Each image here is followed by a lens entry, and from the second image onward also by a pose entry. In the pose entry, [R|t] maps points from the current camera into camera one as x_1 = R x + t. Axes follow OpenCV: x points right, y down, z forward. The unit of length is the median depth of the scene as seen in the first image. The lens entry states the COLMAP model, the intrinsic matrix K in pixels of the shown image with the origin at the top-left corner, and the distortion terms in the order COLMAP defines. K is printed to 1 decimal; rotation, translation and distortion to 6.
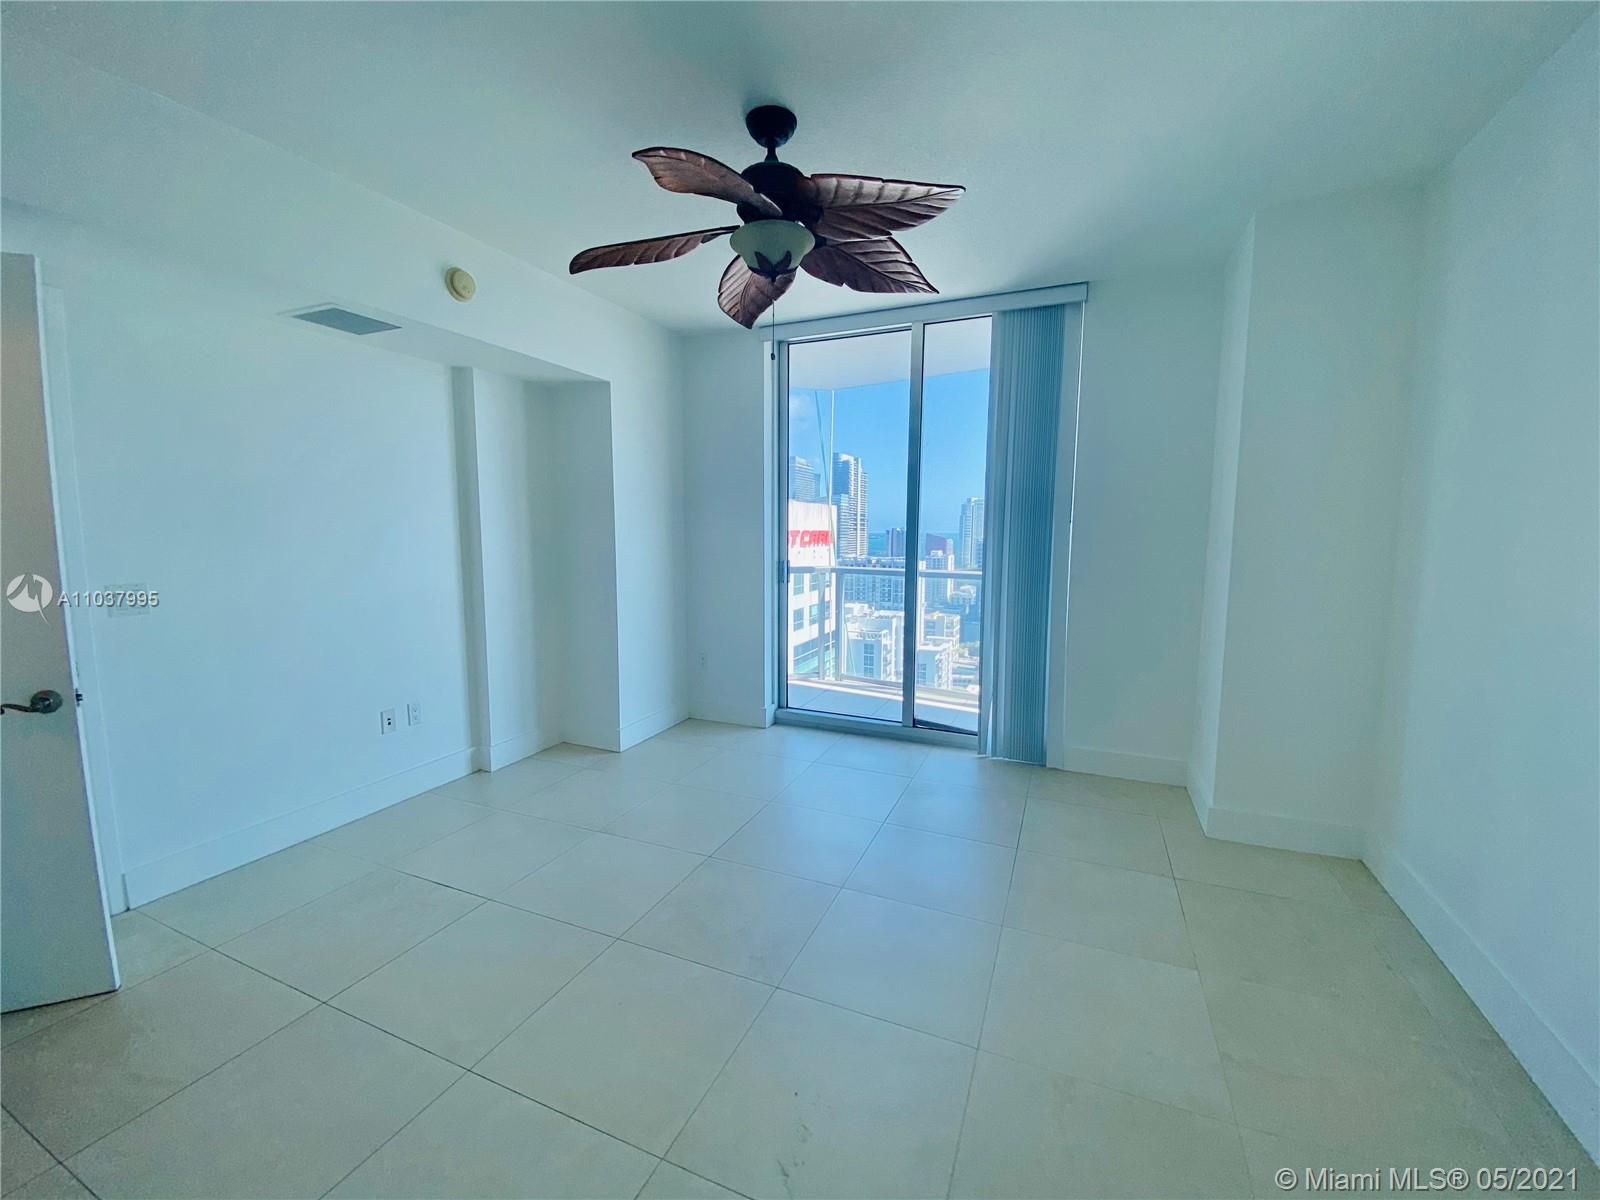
lens RADIAL K [[640.6, 0, 804.1], [0, 640.6, 591.5], [0, 0, 1]] dist [-0.000436, -0.000018]
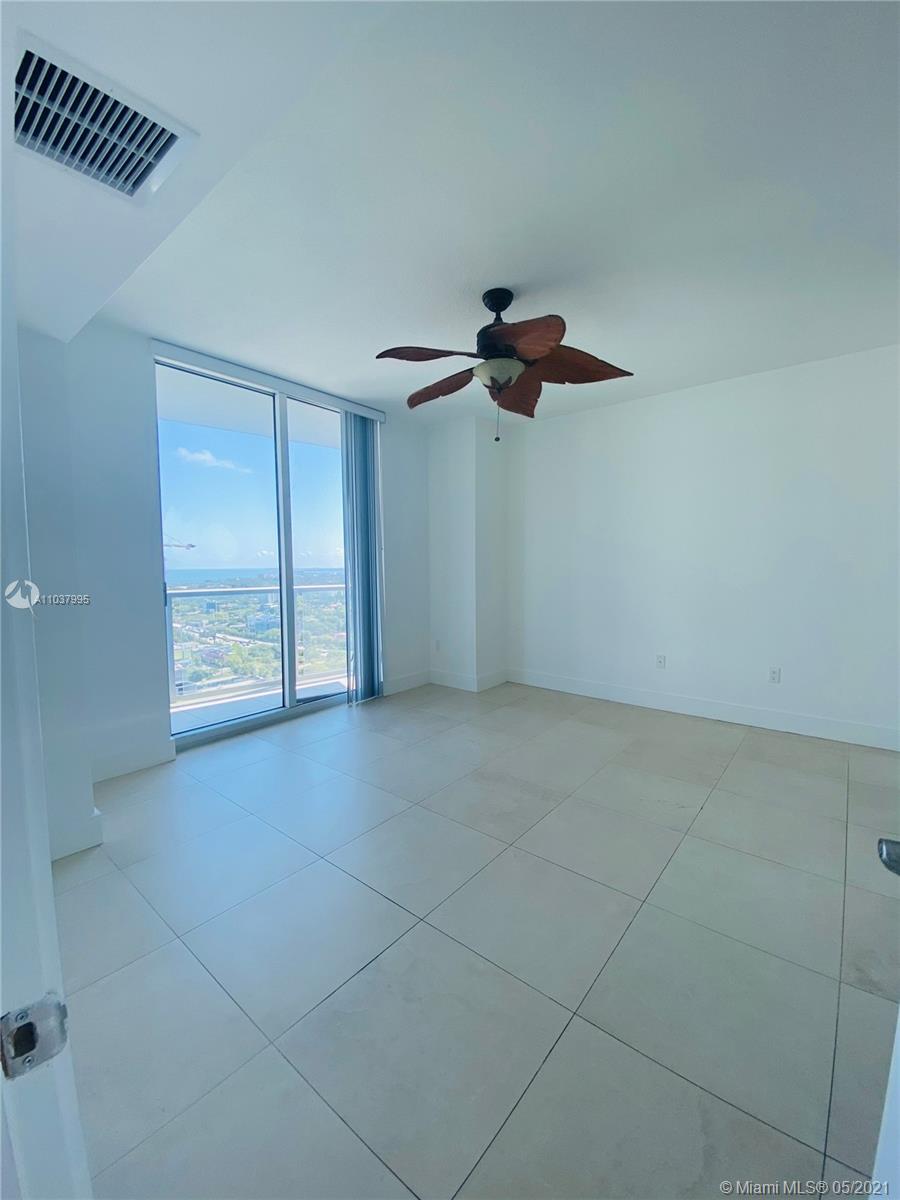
lens RADIAL K [[492.4, 0, 452.1], [0, 492.4, 599.4], [0, 0, 1]] dist [0.037433, -0.032180]
pose [[0.262494, -0.072785, 0.962185, -0.688022], [0.094661, 0.994284, 0.049388, -0.022528], [-0.960279, 0.078117, 0.267883, 0.411825]]
